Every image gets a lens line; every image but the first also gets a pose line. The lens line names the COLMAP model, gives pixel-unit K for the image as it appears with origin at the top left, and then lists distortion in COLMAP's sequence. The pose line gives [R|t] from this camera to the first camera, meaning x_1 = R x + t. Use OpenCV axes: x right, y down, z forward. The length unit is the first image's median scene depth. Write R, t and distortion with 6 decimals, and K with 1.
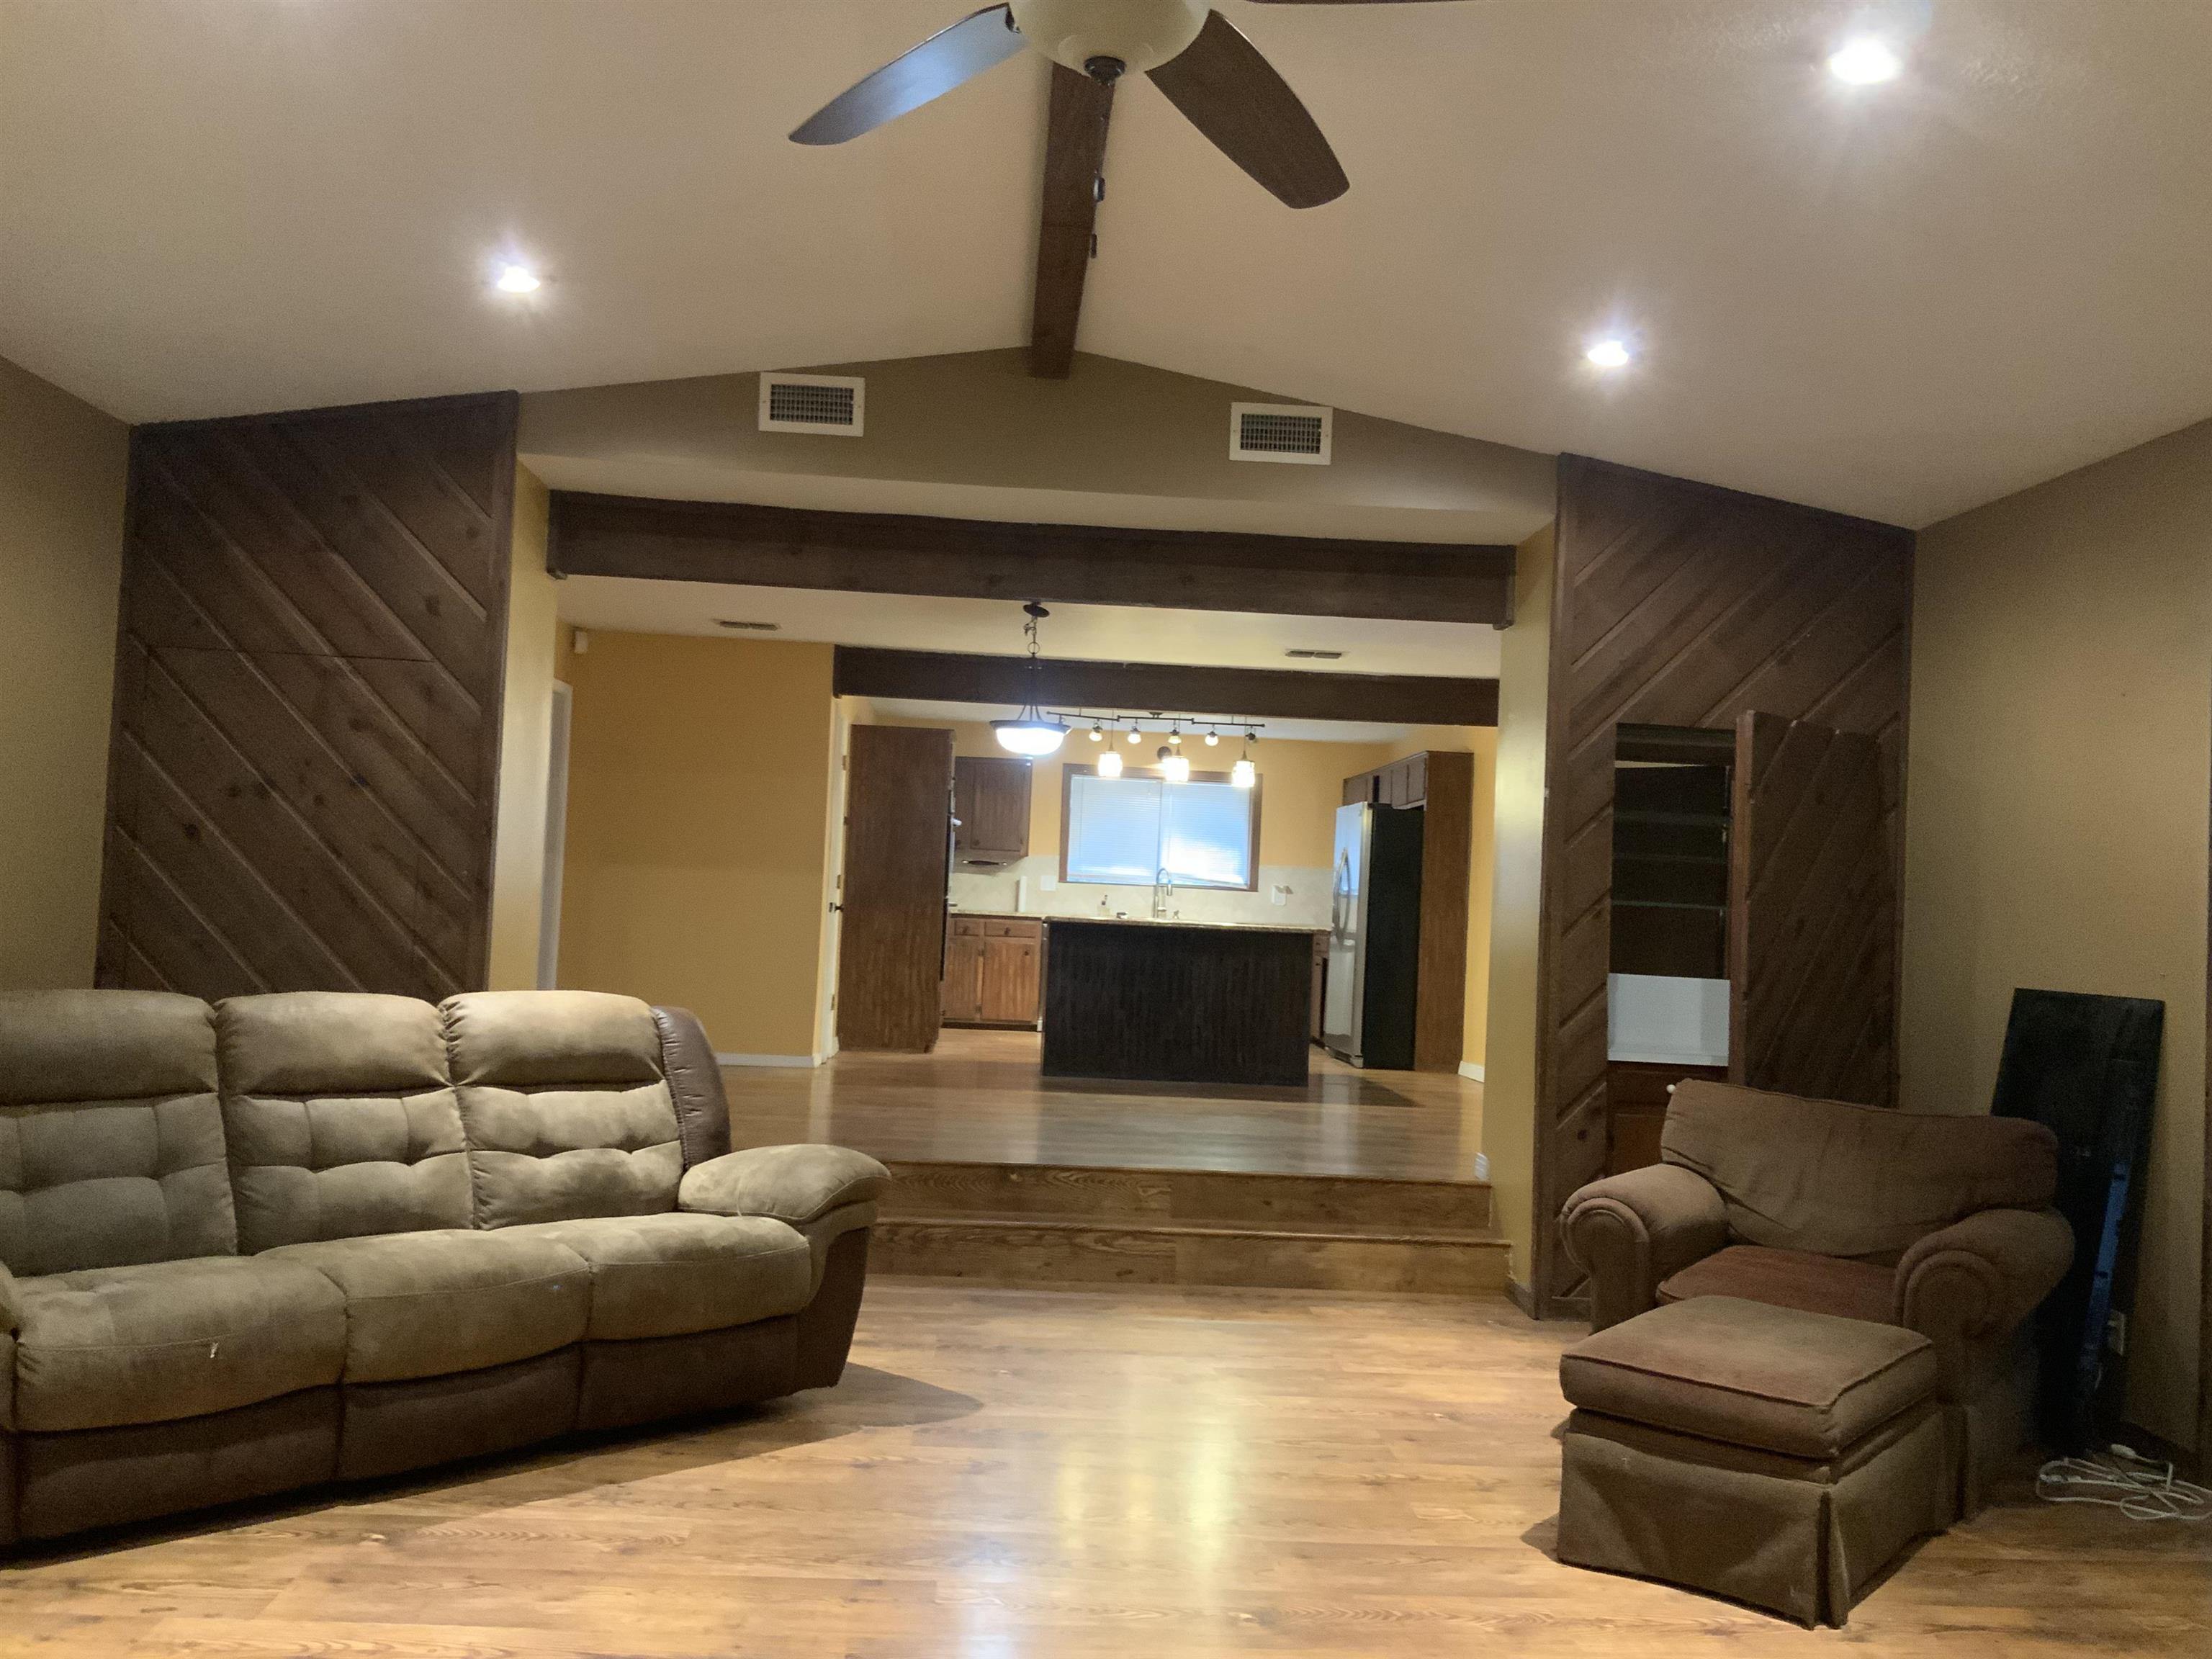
lens RADIAL K [[1868.1, 0, 1095.7], [0, 1868.1, 832.9], [0, 0, 1]] dist [-0.000355, -0.010624]
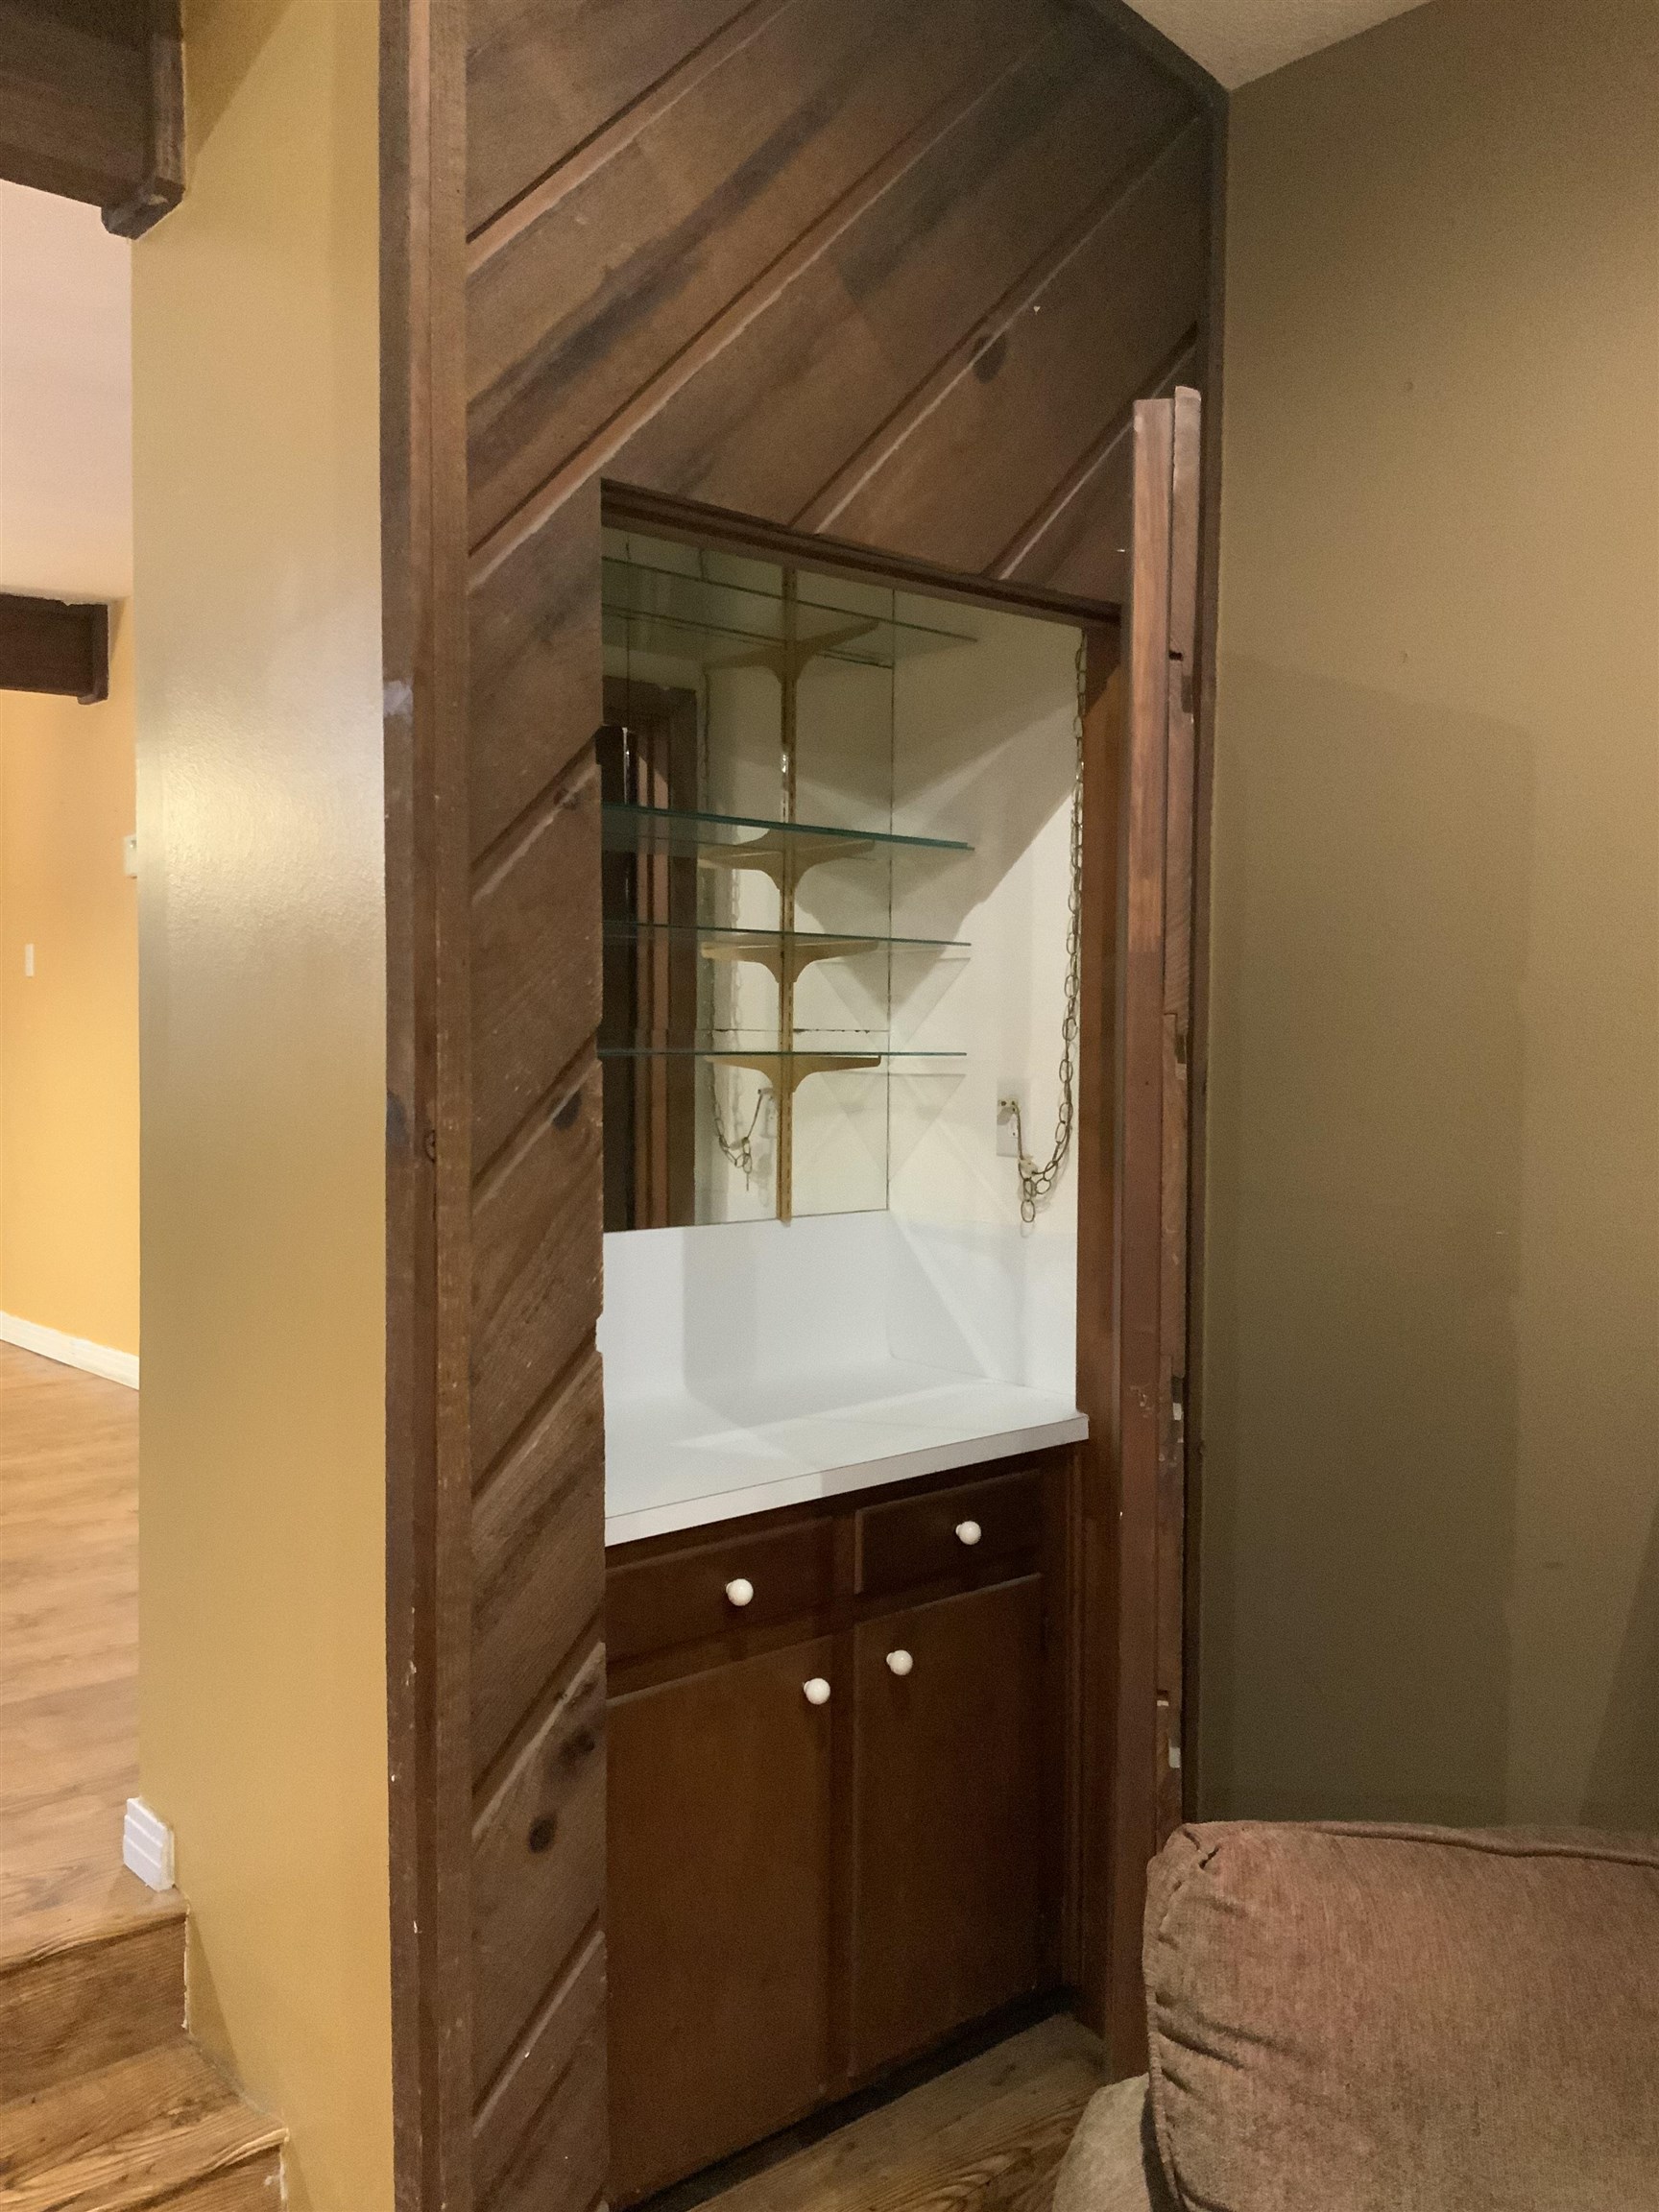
lens RADIAL K [[1838.4, 0, 829.0], [0, 1838.4, 1092.6], [0, 0, 1]] dist [0.108766, -0.177251]
pose [[0.795330, -0.064270, 0.602760, 0.073263], [0.008414, 0.995438, 0.095038, 0.007142], [-0.606118, -0.070515, 0.792243, 0.445941]]
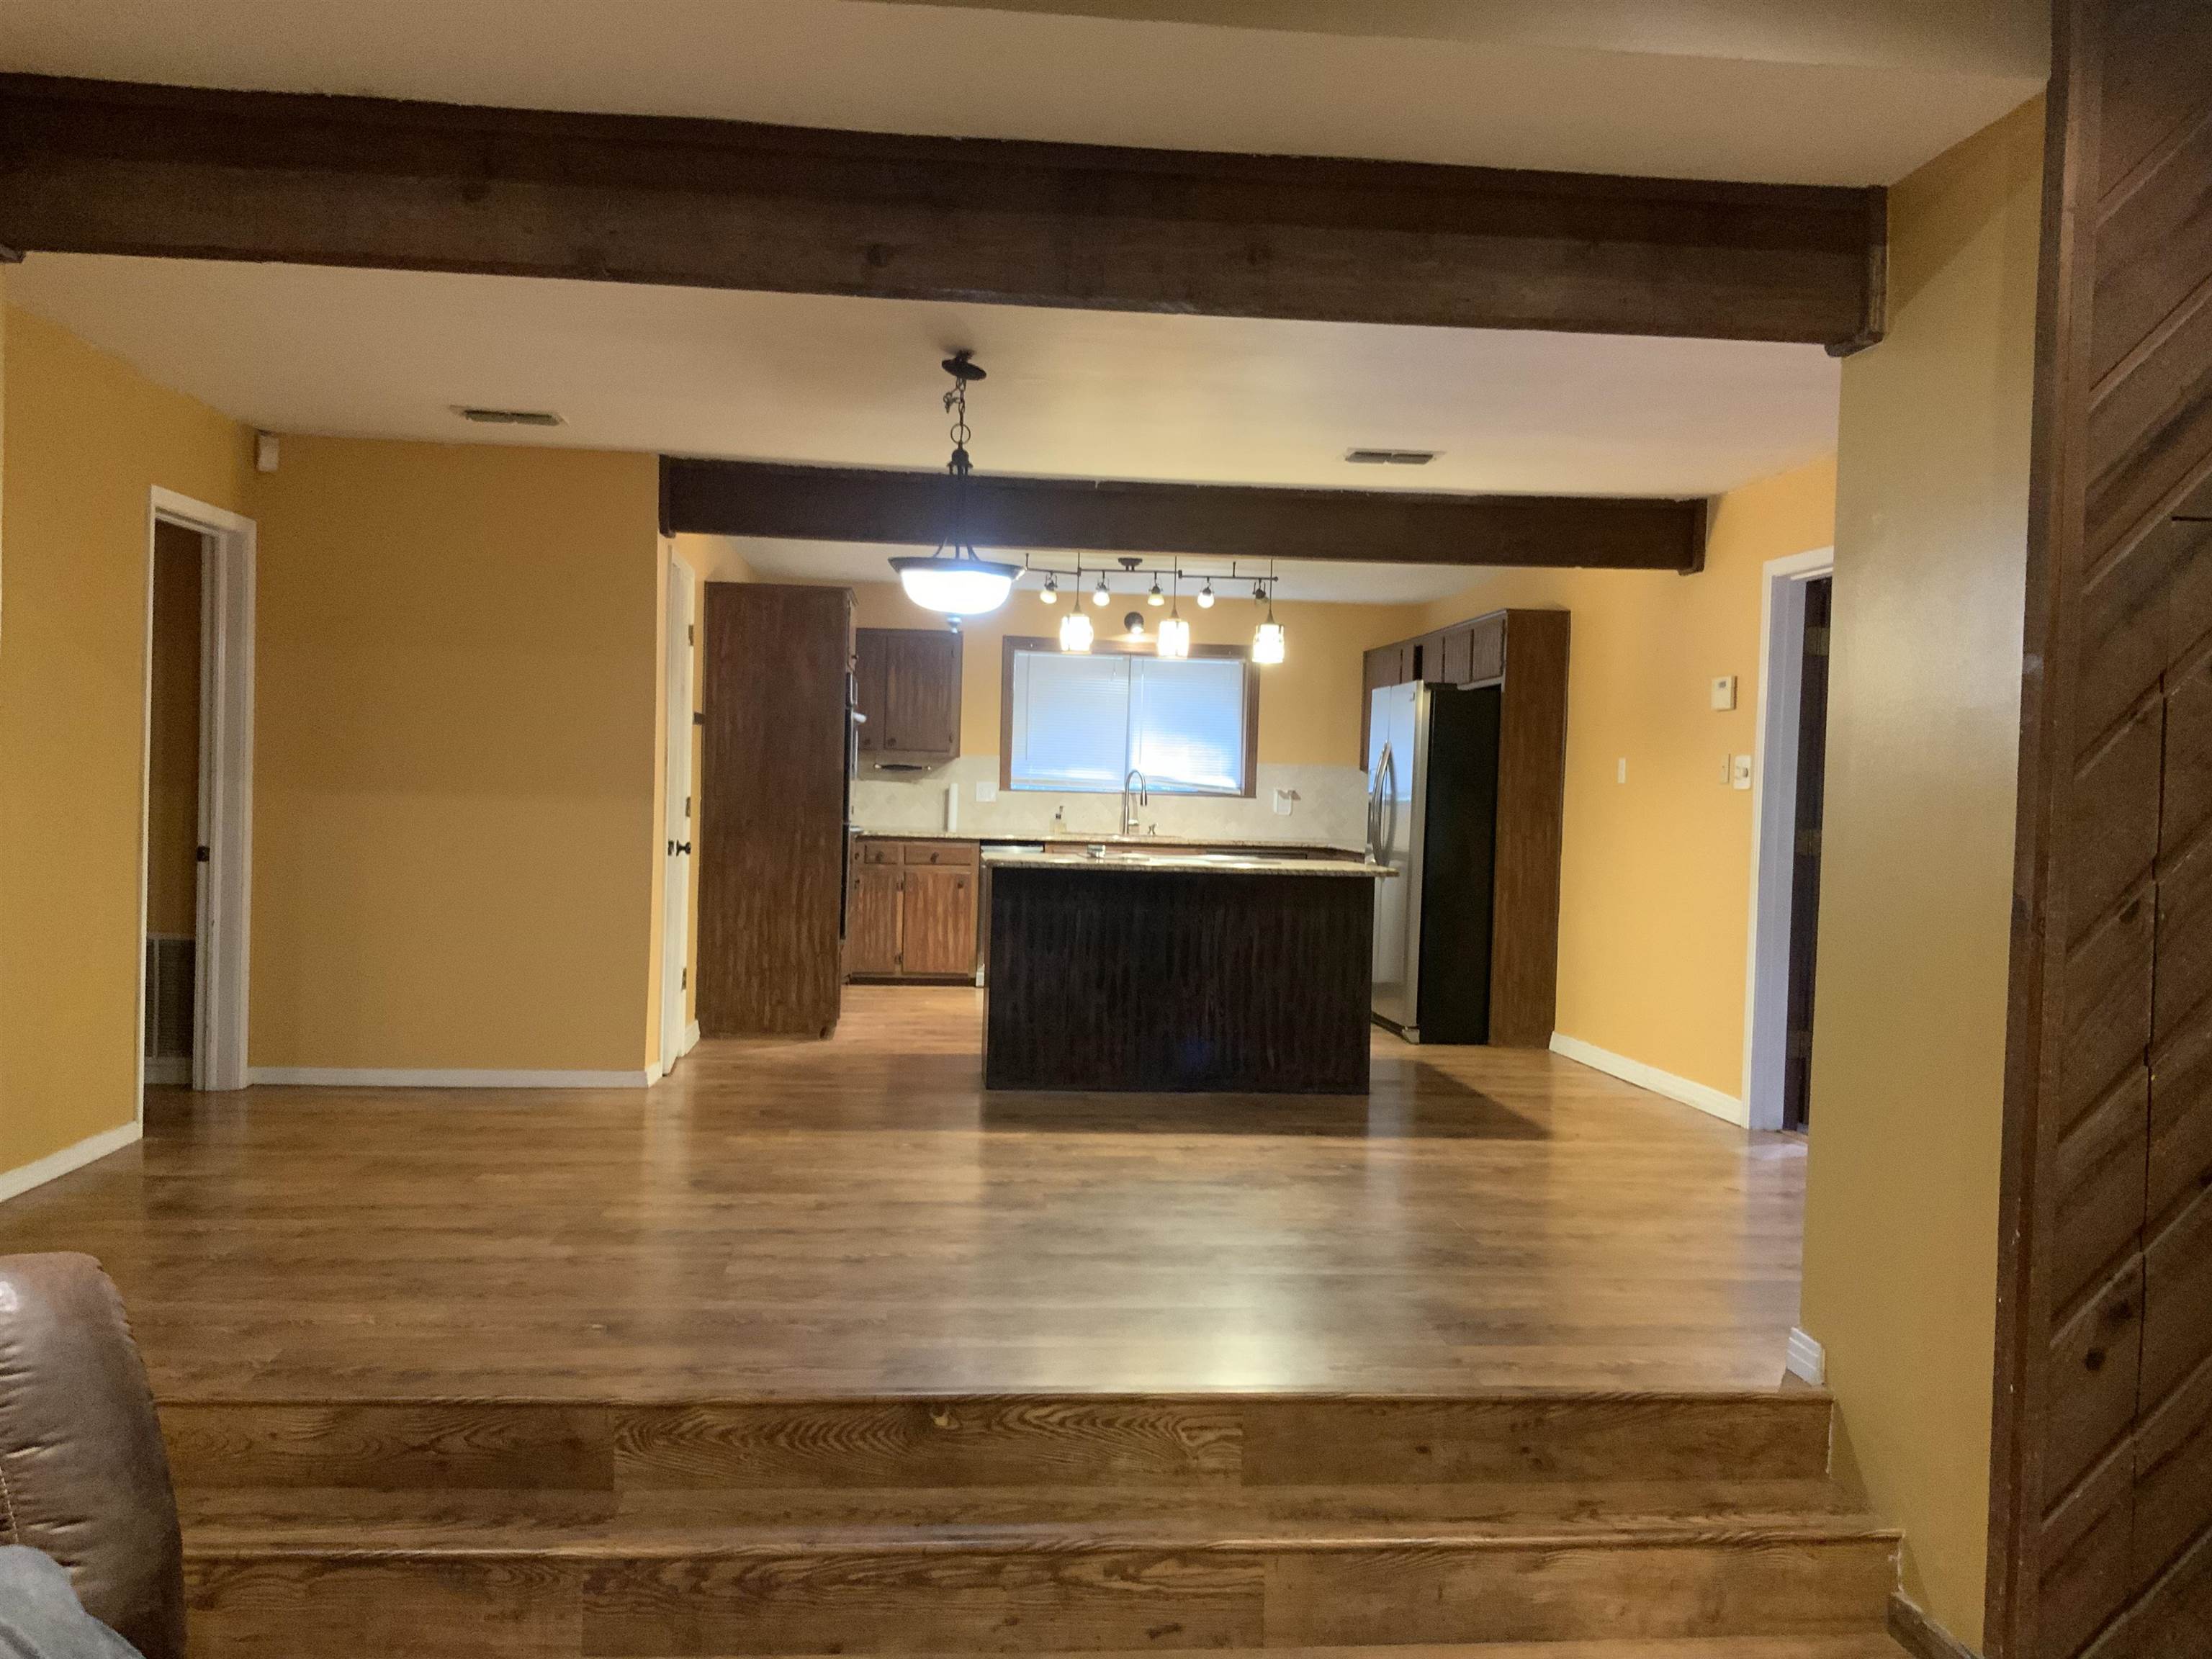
lens RADIAL K [[1868.1, 0, 1095.7], [0, 1868.1, 832.9], [0, 0, 1]] dist [-0.000355, -0.010624]
pose [[0.999242, -0.016947, 0.035048, -0.010684], [0.014651, 0.997793, 0.064759, -0.007691], [-0.036068, -0.064196, 0.997285, 0.319191]]
